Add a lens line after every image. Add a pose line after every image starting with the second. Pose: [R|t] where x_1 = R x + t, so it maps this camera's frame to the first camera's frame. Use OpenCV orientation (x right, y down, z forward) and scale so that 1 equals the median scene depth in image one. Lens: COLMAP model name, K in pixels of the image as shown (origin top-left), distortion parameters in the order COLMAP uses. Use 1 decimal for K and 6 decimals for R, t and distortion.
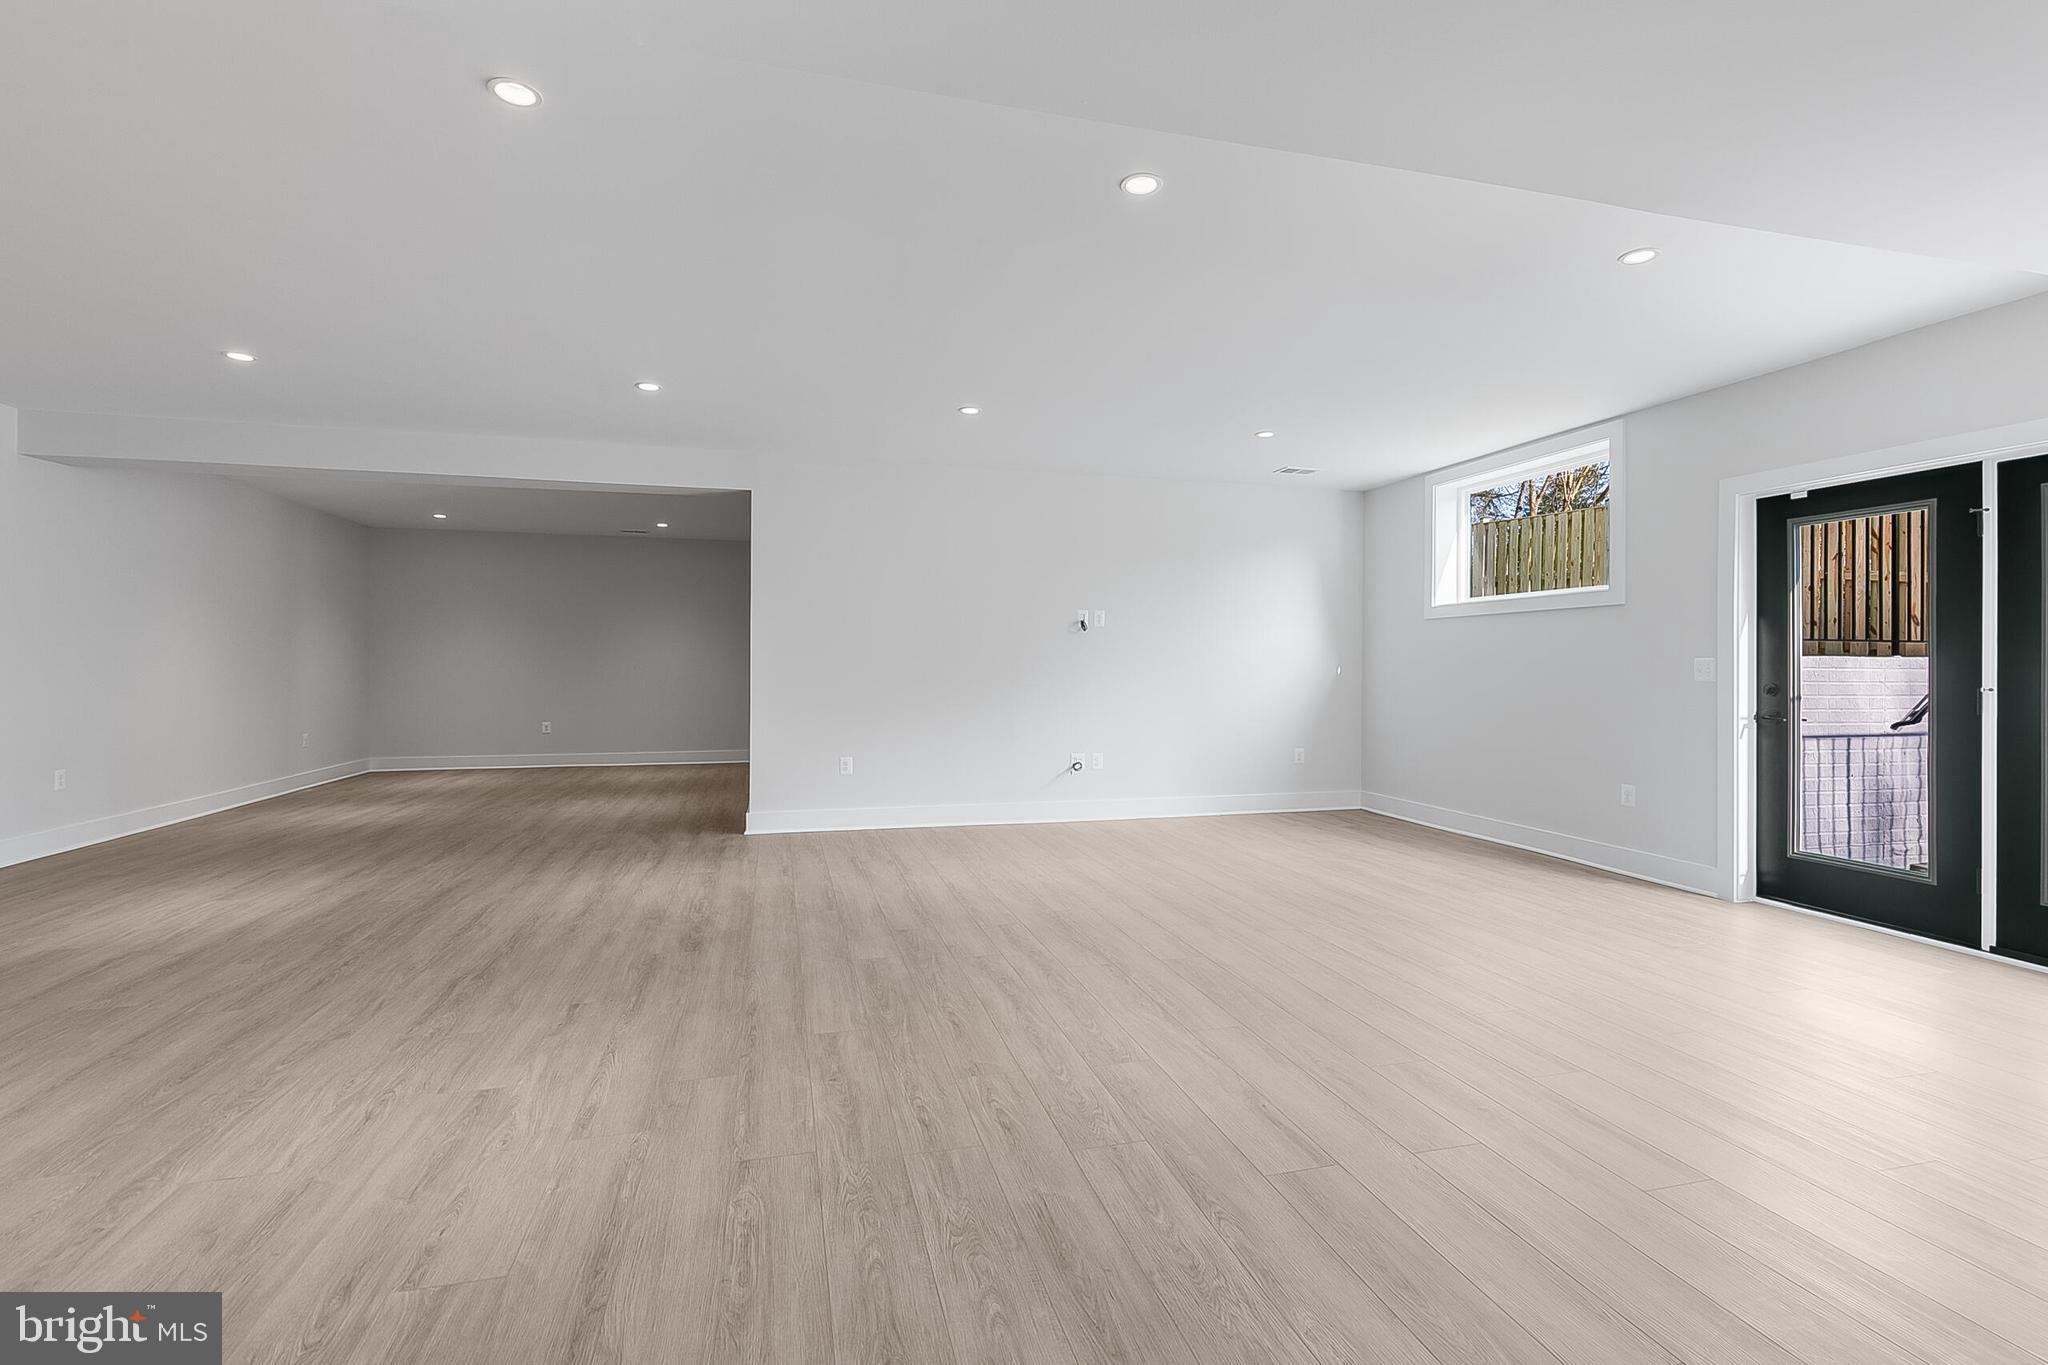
lens RADIAL K [[921.2, 0, 1026.2], [0, 921.2, 665.8], [0, 0, 1]] dist [0.006063, -0.001933]
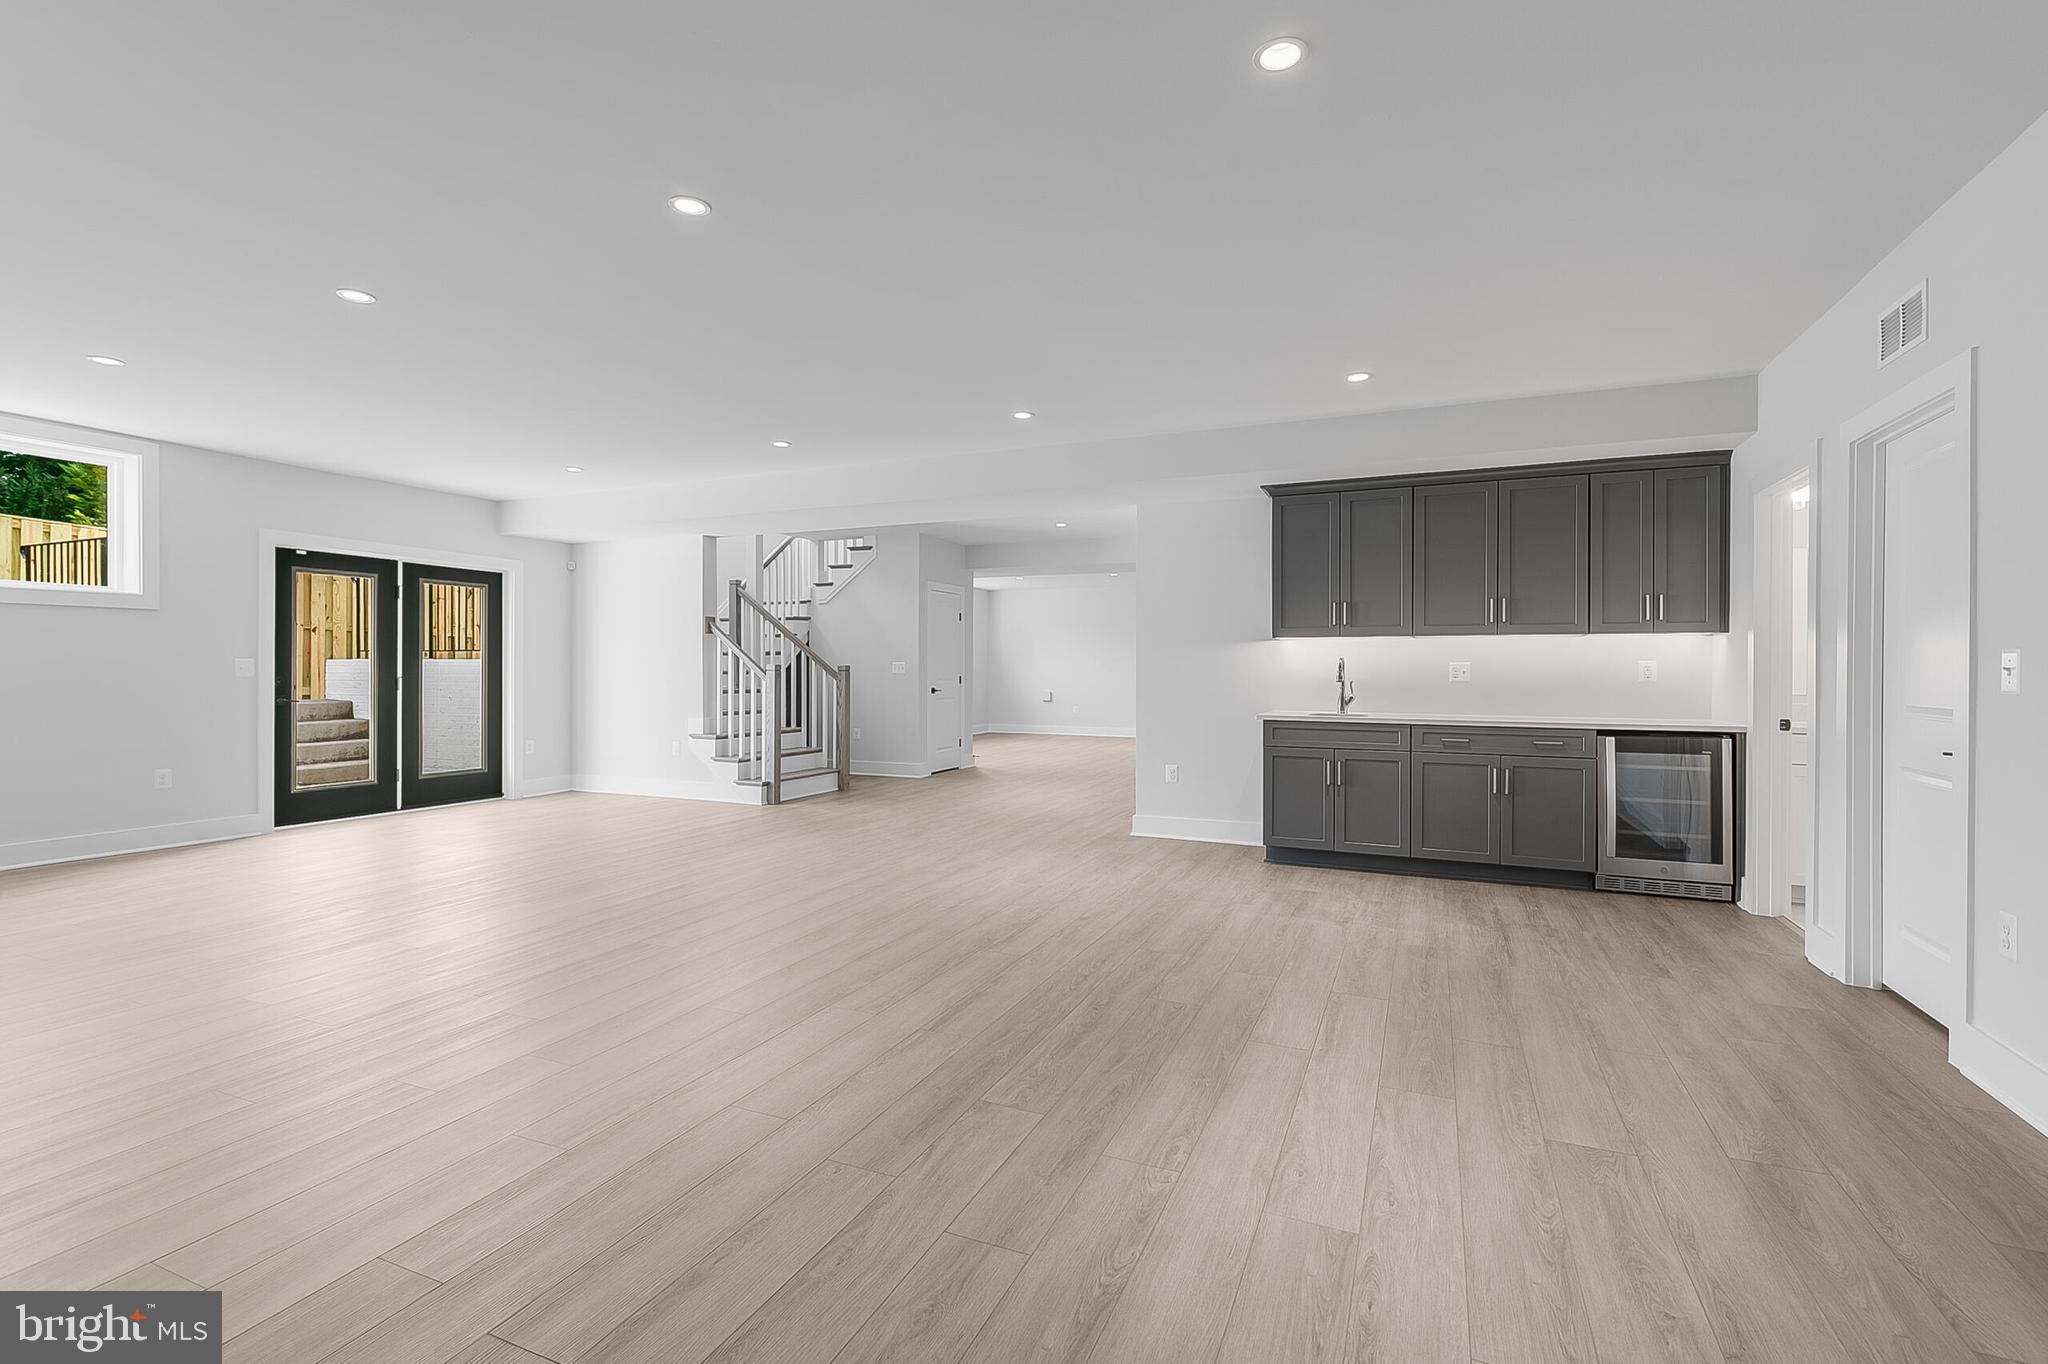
lens RADIAL K [[948.4, 0, 1034.6], [0, 948.4, 679.2], [0, 0, 1]] dist [0.020440, 0.000260]
pose [[-0.785531, -0.011879, 0.618709, -1.367988], [-0.007210, 0.999924, 0.010045, -0.000624], [-0.618781, 0.003429, -0.785556, 1.899460]]
